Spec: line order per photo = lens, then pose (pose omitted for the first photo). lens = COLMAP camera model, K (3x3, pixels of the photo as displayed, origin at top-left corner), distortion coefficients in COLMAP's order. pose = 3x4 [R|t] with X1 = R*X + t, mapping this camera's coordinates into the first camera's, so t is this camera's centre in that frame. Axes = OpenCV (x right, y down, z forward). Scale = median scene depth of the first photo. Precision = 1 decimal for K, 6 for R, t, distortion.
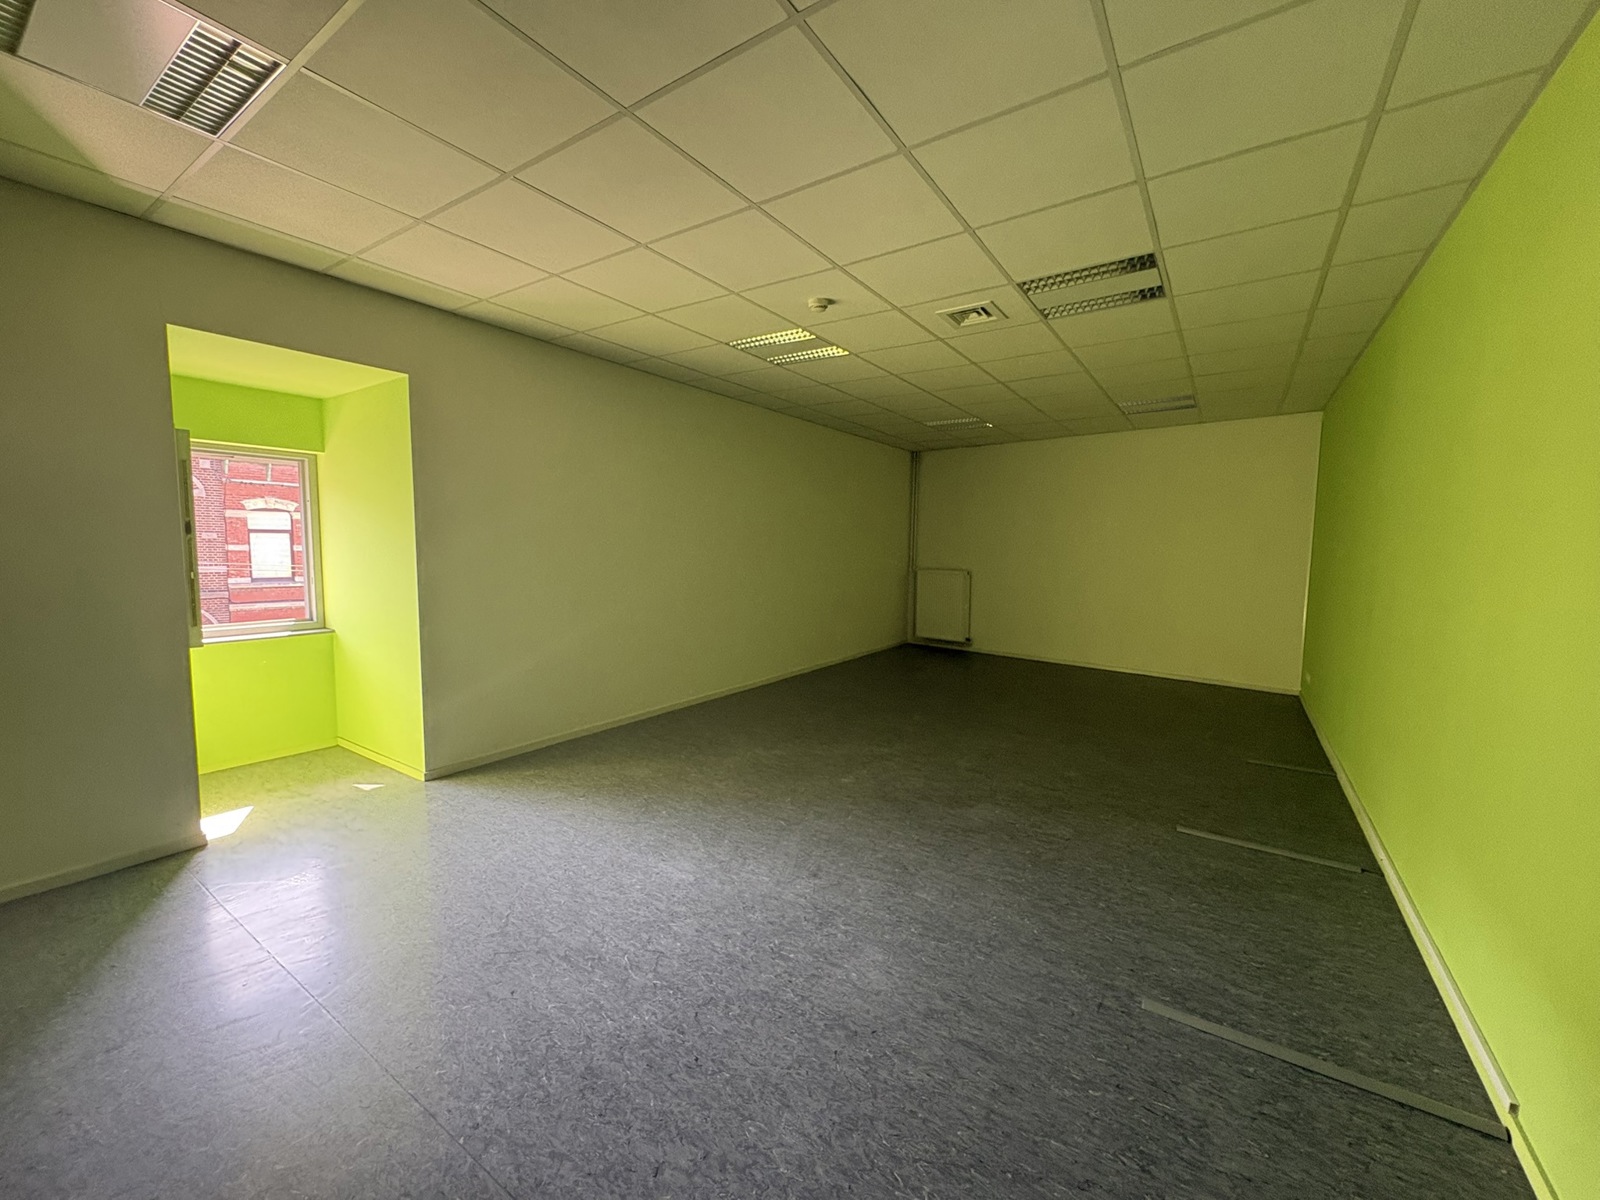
lens RADIAL K [[632.5, 0, 800.0], [0, 632.5, 600.0], [0, 0, 1]] dist [-0.008165, 0.000393]
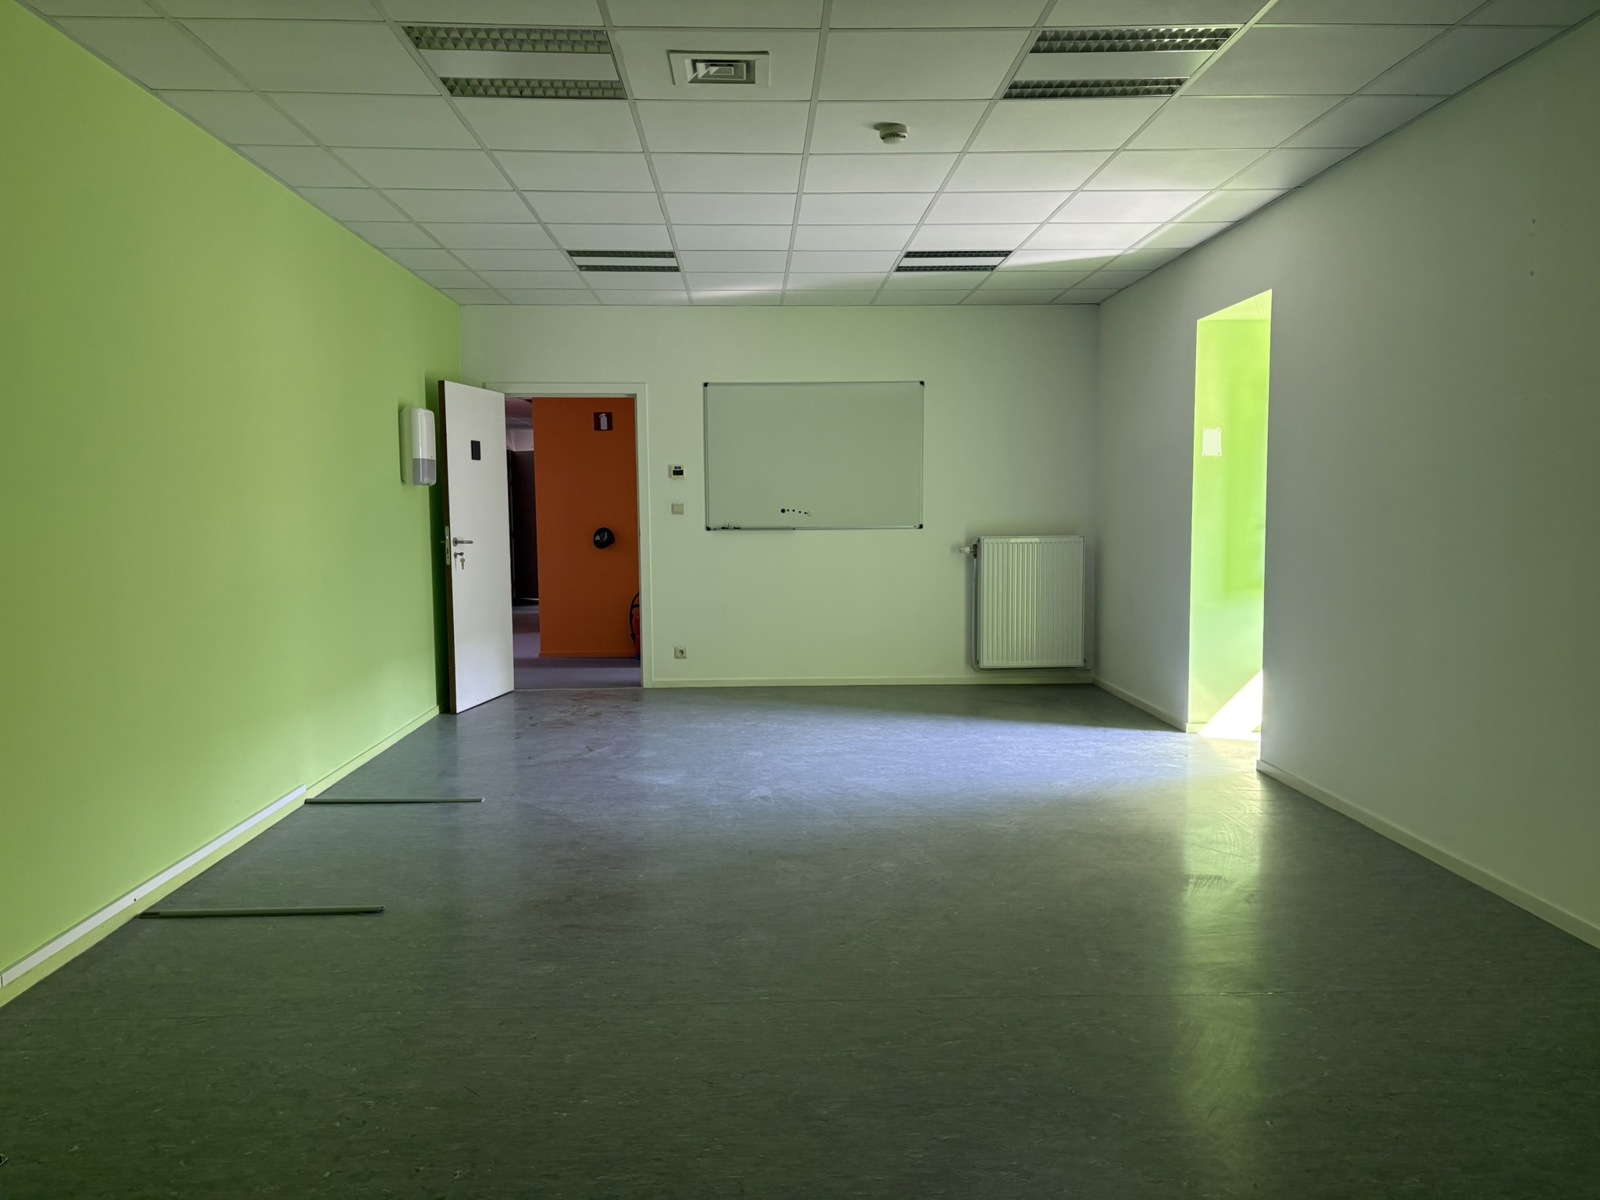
lens RADIAL K [[1222.5, 0, 800.0], [0, 1222.5, 600.0], [0, 0, 1]] dist [0.049442, -0.002840]
pose [[-0.805302, 0.041153, -0.591434, 0.981014], [-0.056784, 0.987647, 0.146041, -0.158798], [0.590139, 0.151191, -0.793018, 2.193414]]
